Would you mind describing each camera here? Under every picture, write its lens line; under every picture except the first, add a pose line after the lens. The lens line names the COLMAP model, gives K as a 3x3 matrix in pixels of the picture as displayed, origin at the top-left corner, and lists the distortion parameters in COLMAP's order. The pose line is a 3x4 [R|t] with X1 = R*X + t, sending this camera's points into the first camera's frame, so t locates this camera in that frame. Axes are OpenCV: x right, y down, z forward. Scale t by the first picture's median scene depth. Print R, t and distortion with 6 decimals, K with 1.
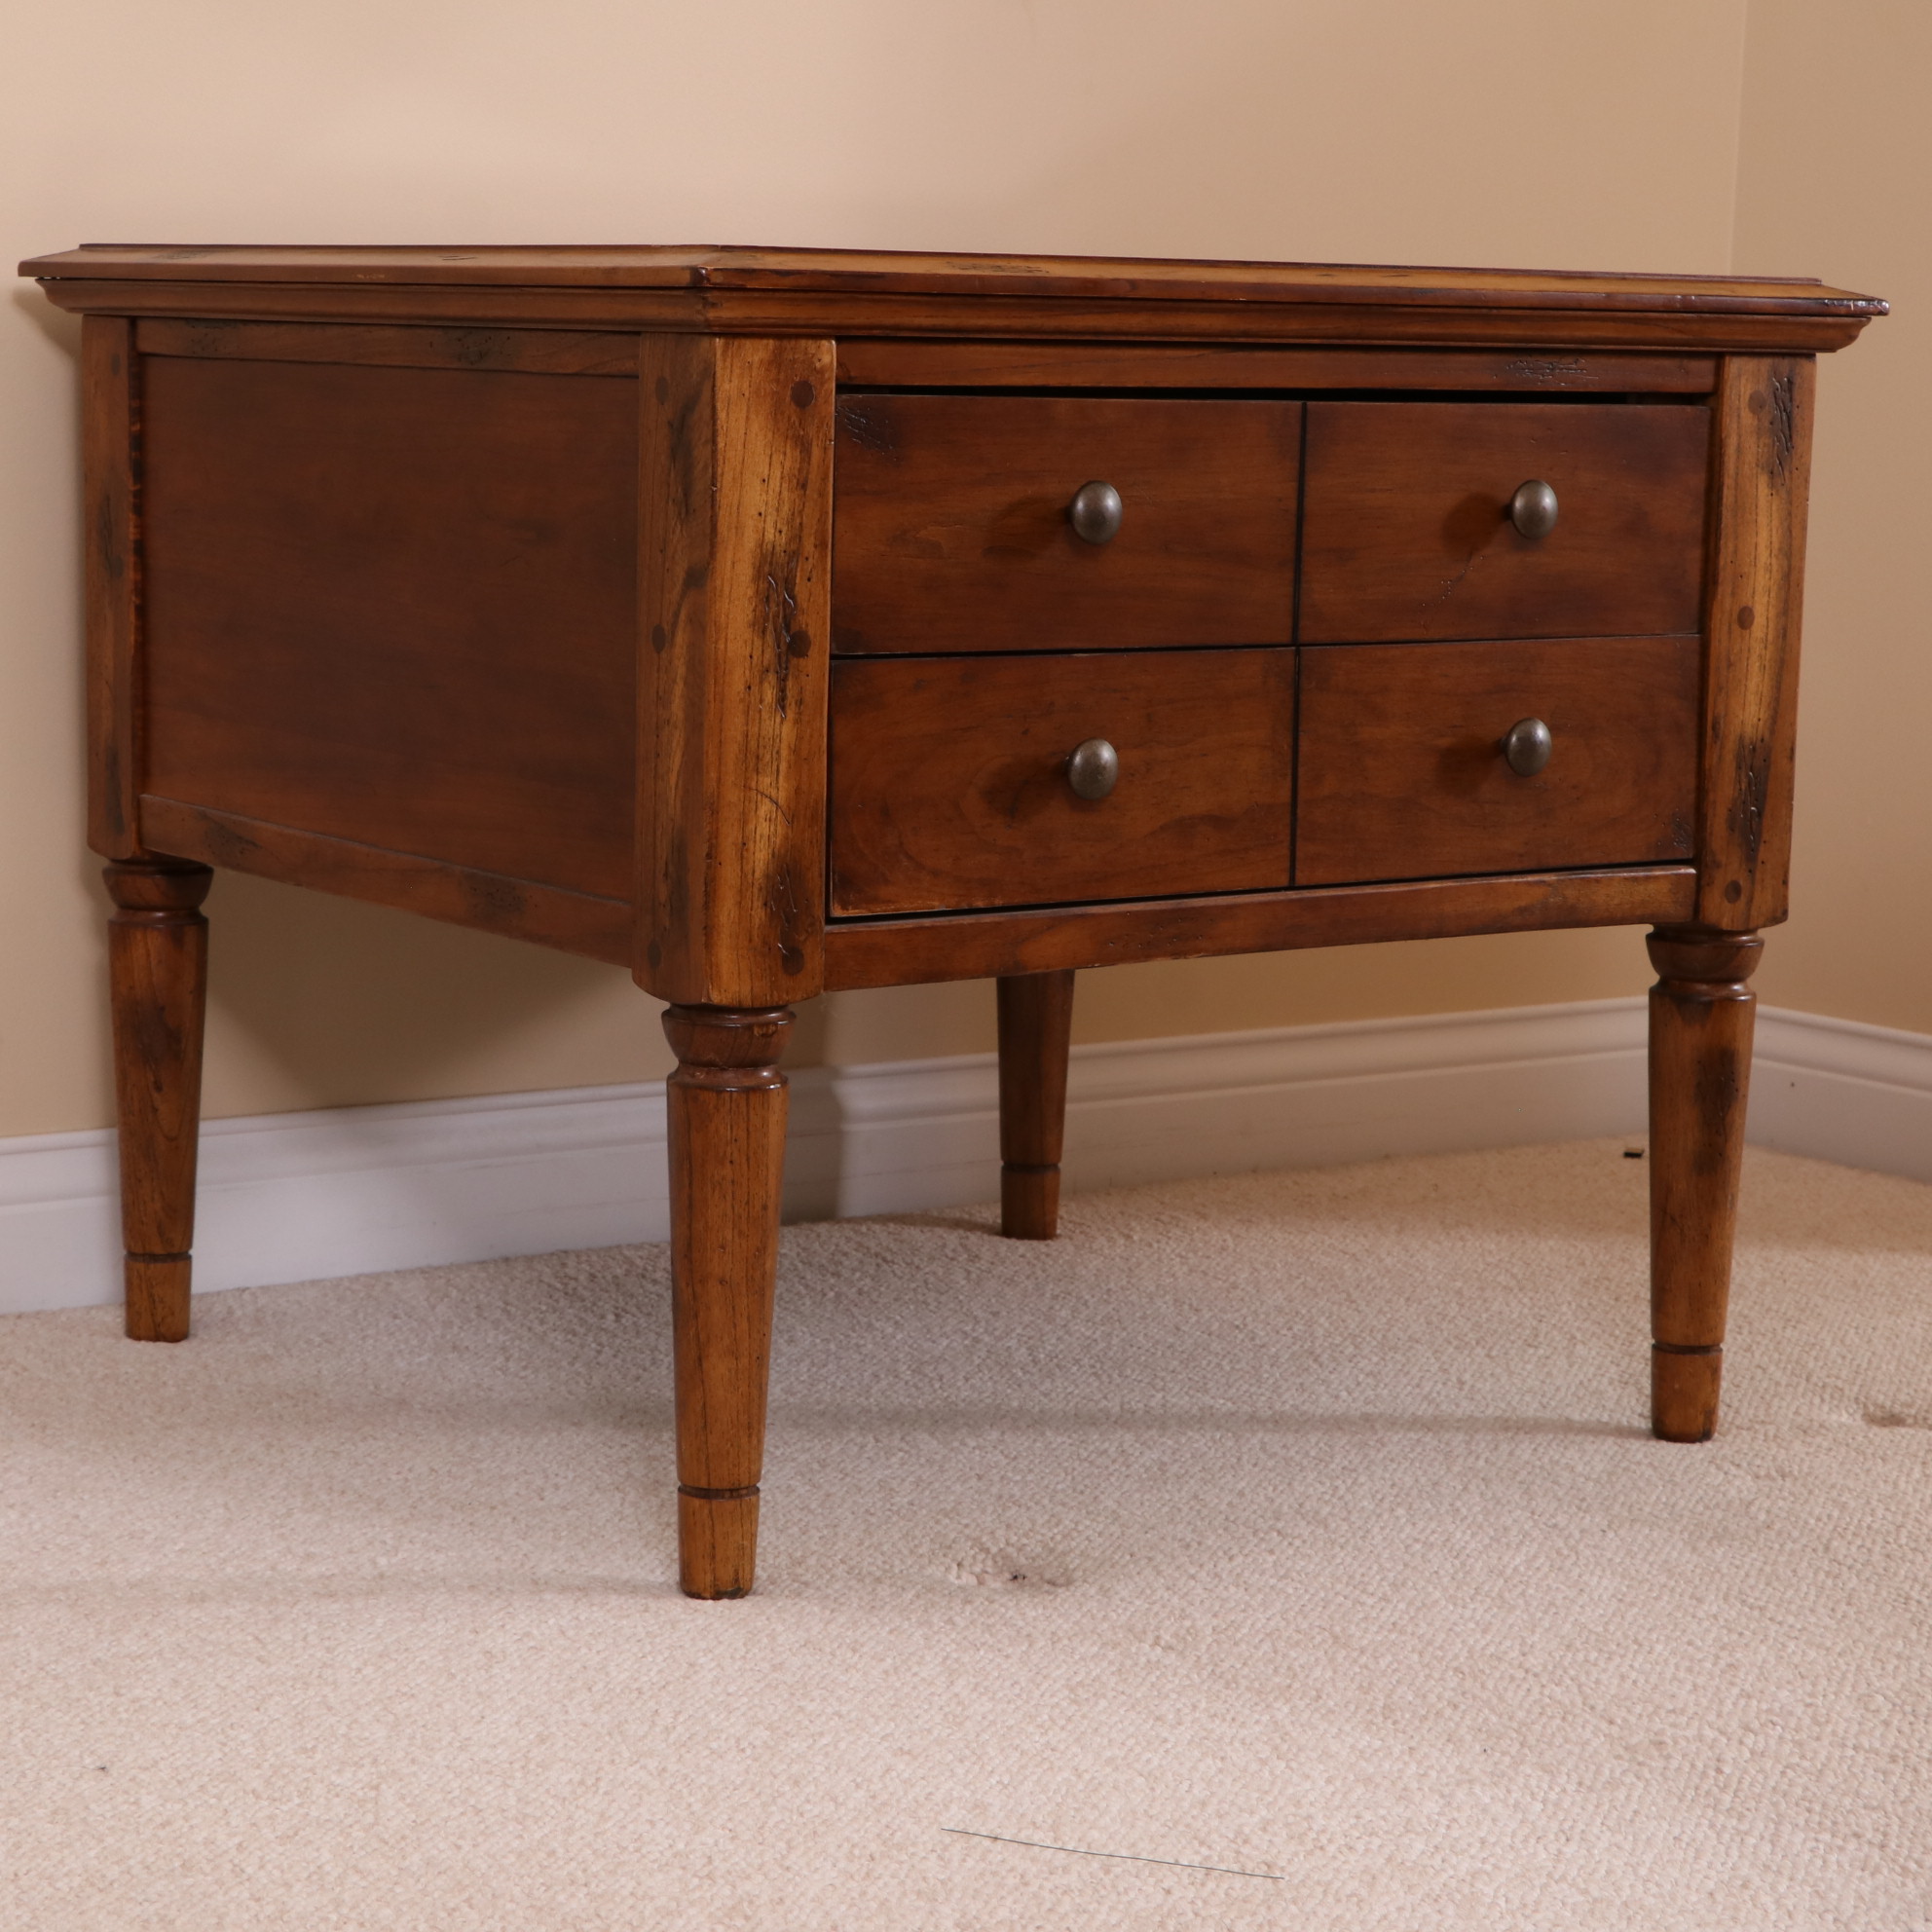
lens RADIAL K [[4497.8, 0, 966.0], [0, 4497.8, 966.0], [0, 0, 1]] dist [0.041988, 0.376862]
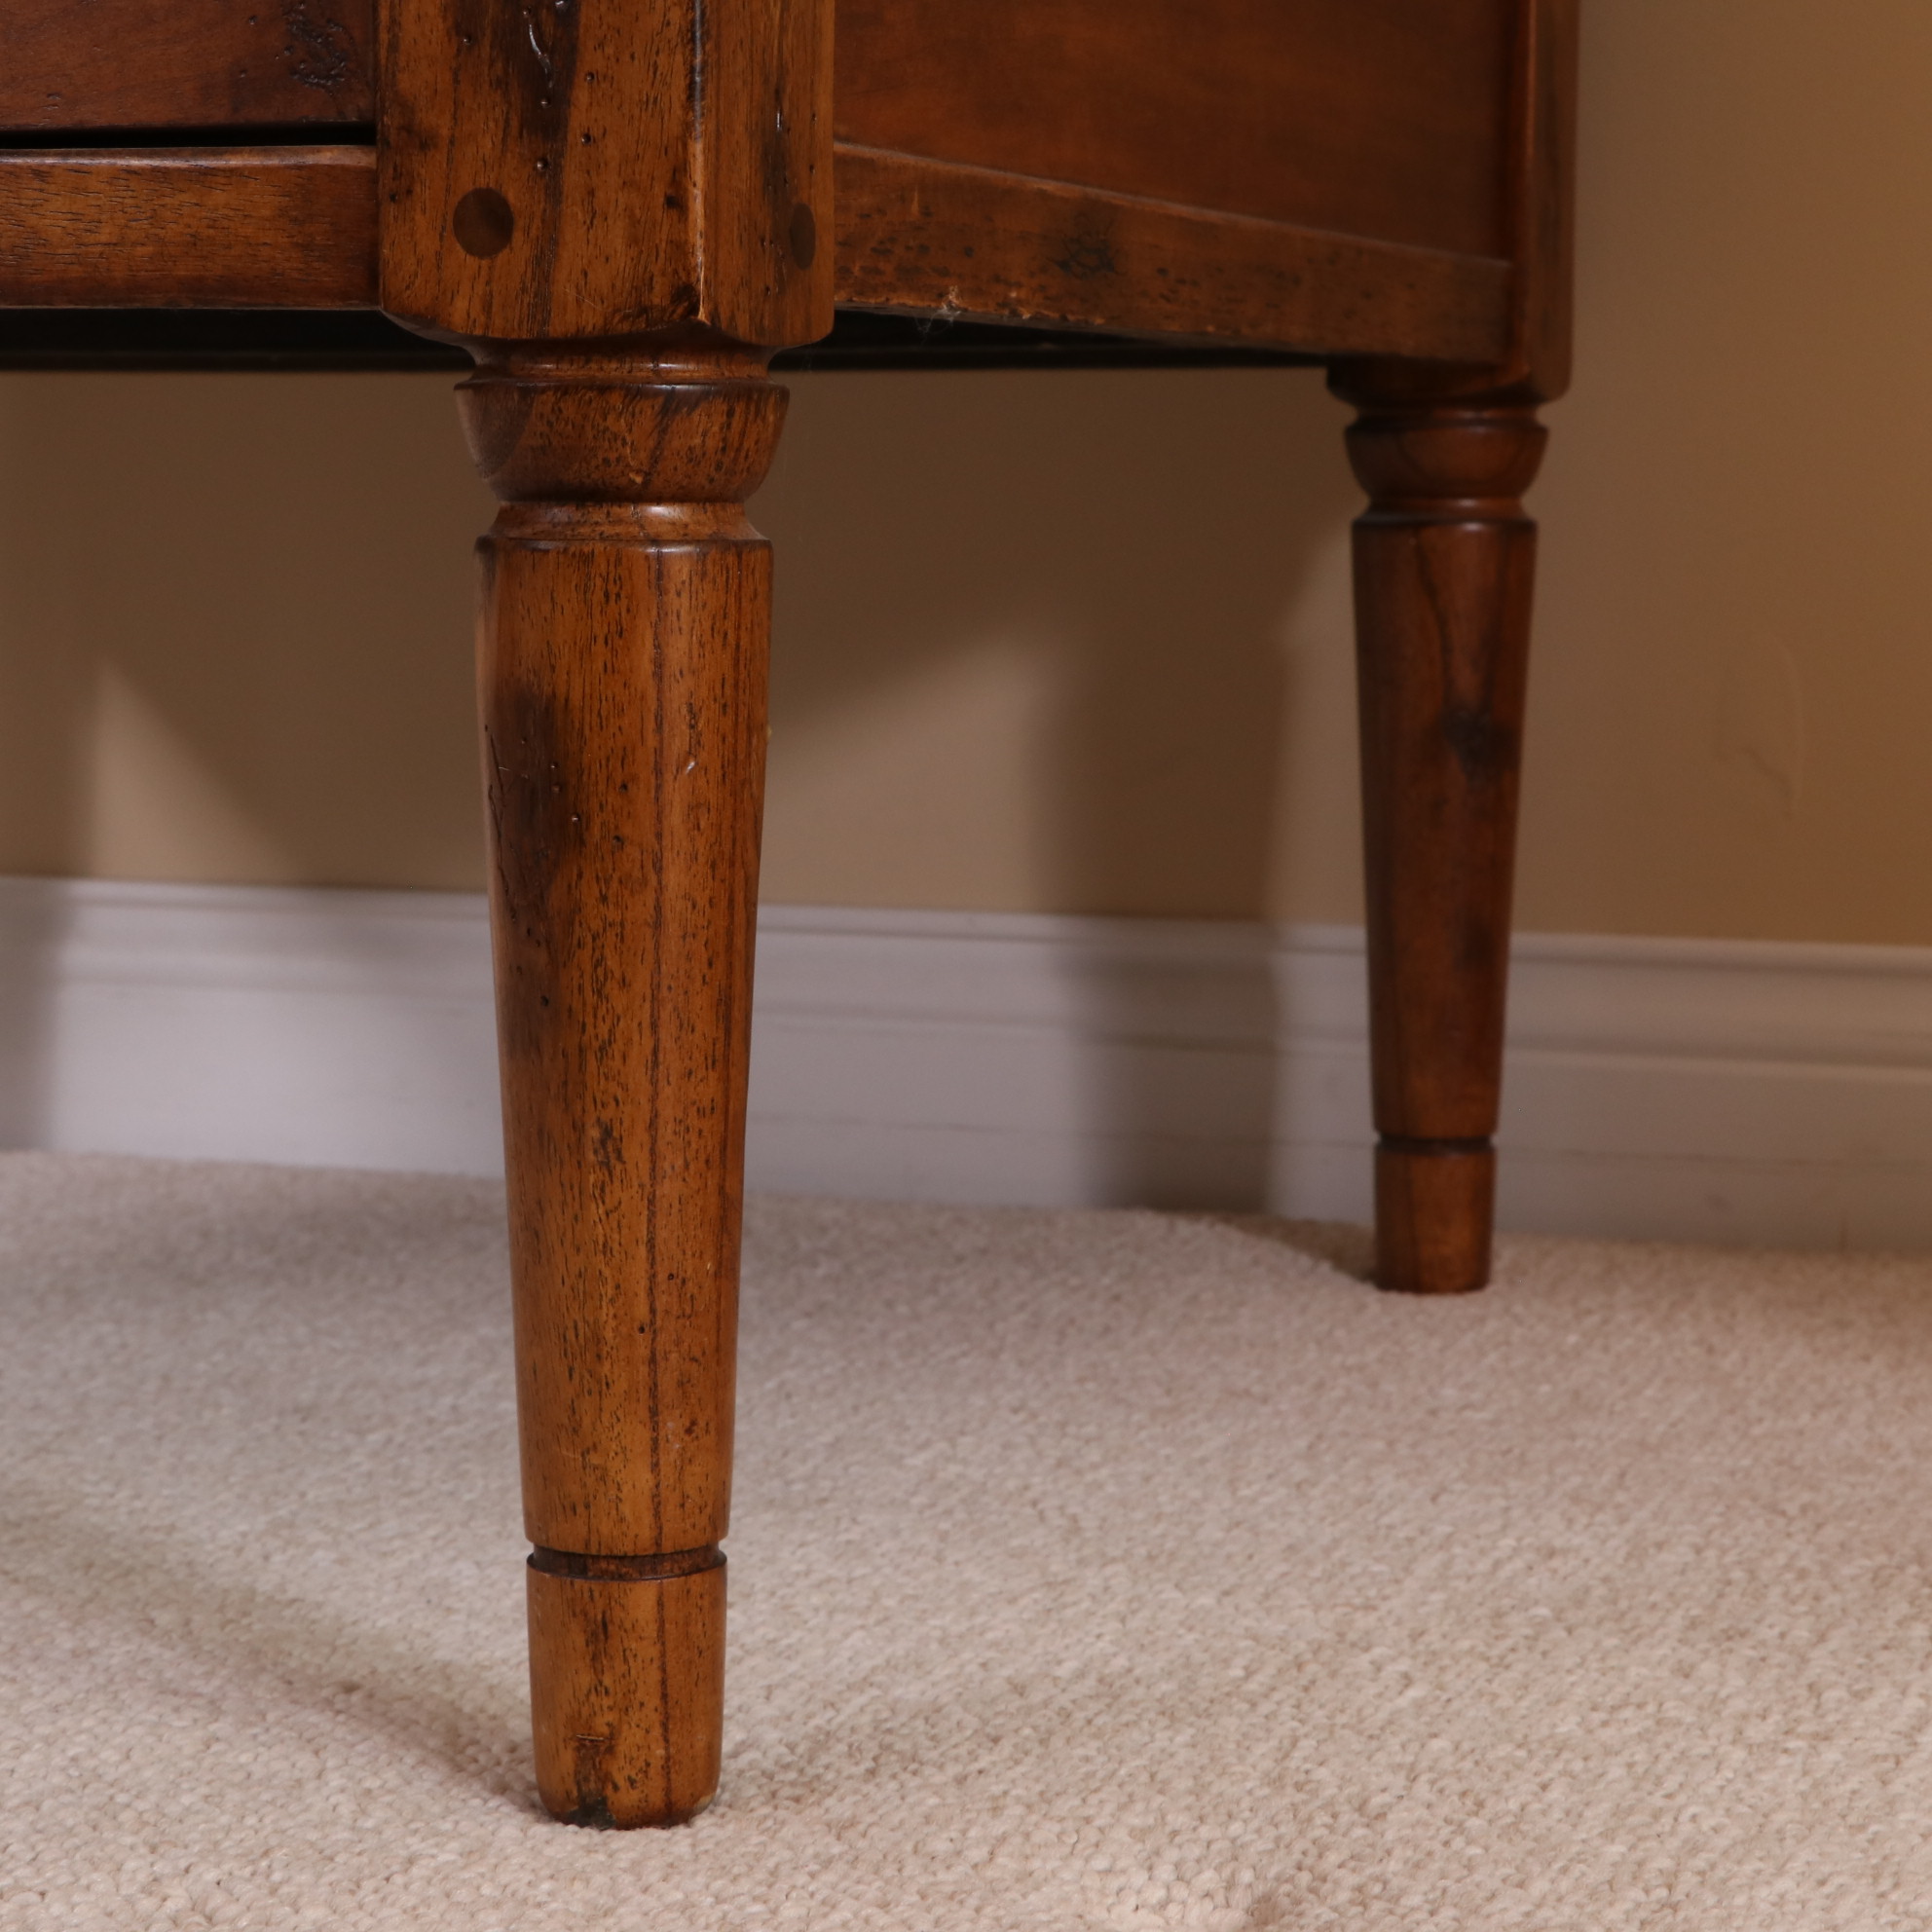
lens RADIAL K [[4689.7, 0, 966.1], [0, 4689.7, 1005.3], [0, 0, 1]] dist [0.027978, 0.427719]
pose [[0.583678, 0.066694, -0.809242, 0.523506], [-0.098358, 0.995090, 0.011069, 0.038125], [0.806006, 0.073135, 0.587372, 0.886688]]
